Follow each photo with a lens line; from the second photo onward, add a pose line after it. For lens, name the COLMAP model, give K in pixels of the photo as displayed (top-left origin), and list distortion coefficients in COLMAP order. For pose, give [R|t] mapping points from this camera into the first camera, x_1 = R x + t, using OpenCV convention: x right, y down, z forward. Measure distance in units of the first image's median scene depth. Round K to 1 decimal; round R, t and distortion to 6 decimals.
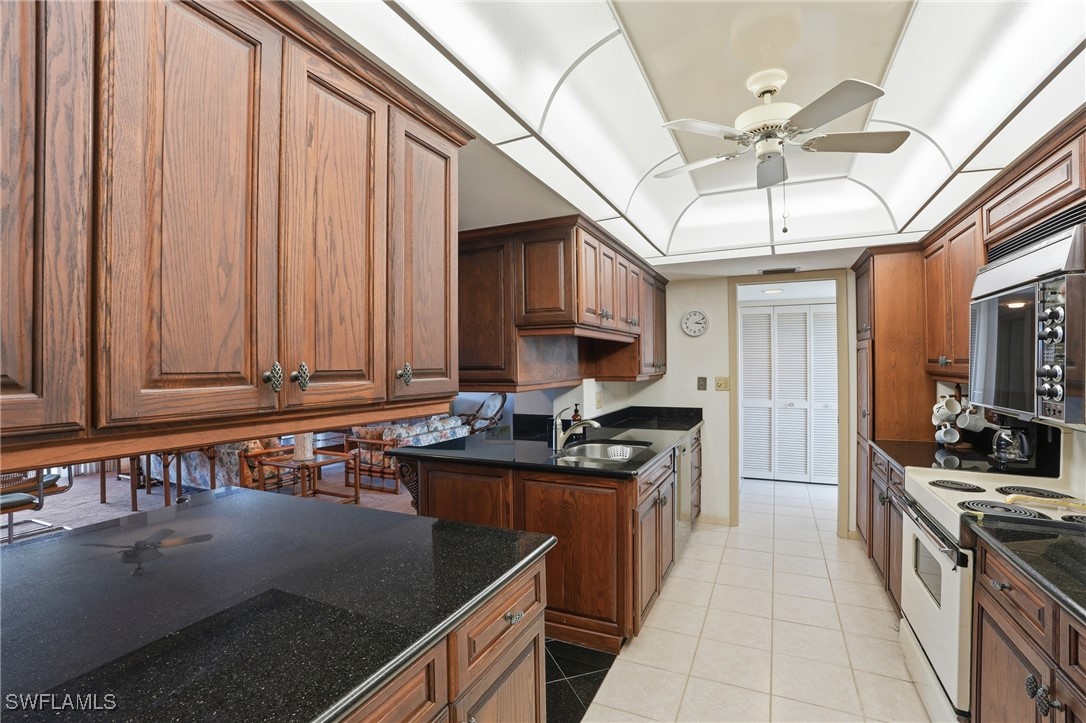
lens RADIAL K [[505.1, 0, 544.3], [0, 505.1, 363.2], [0, 0, 1]] dist [-0.062748, 0.022408]
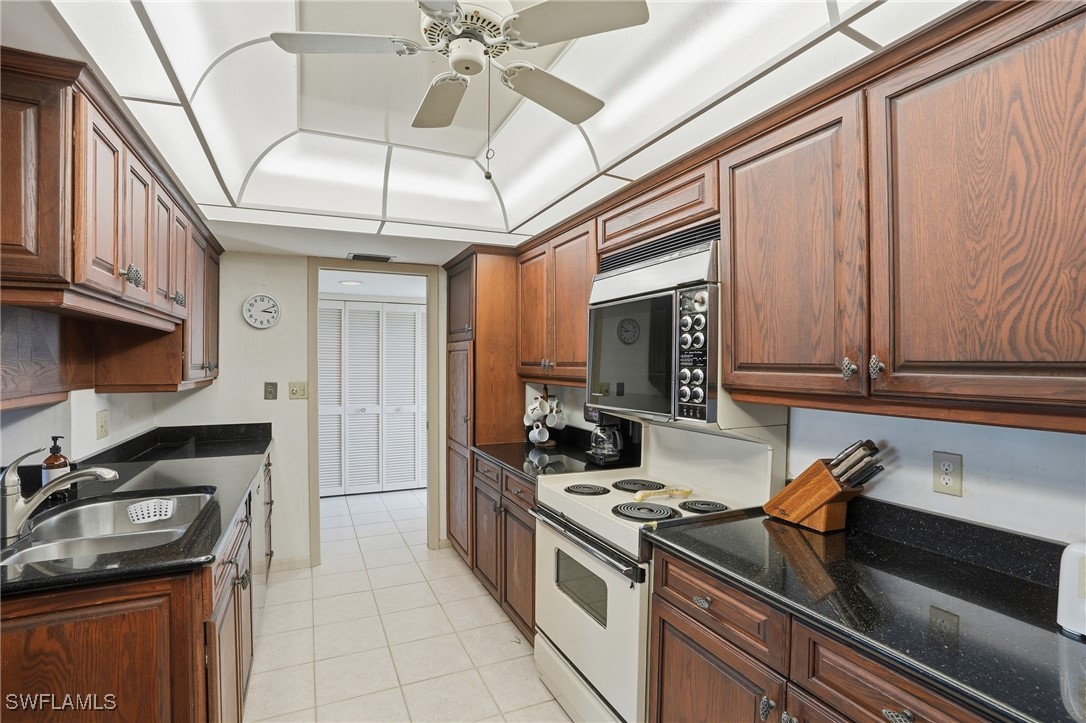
lens RADIAL K [[505.1, 0, 544.3], [0, 505.1, 363.2], [0, 0, 1]] dist [-0.062748, 0.022408]
pose [[0.638758, 0.008424, 0.769362, -0.003520], [-0.006552, 0.999963, -0.005510, -0.000125], [-0.769380, -0.001521, 0.638790, 0.293777]]
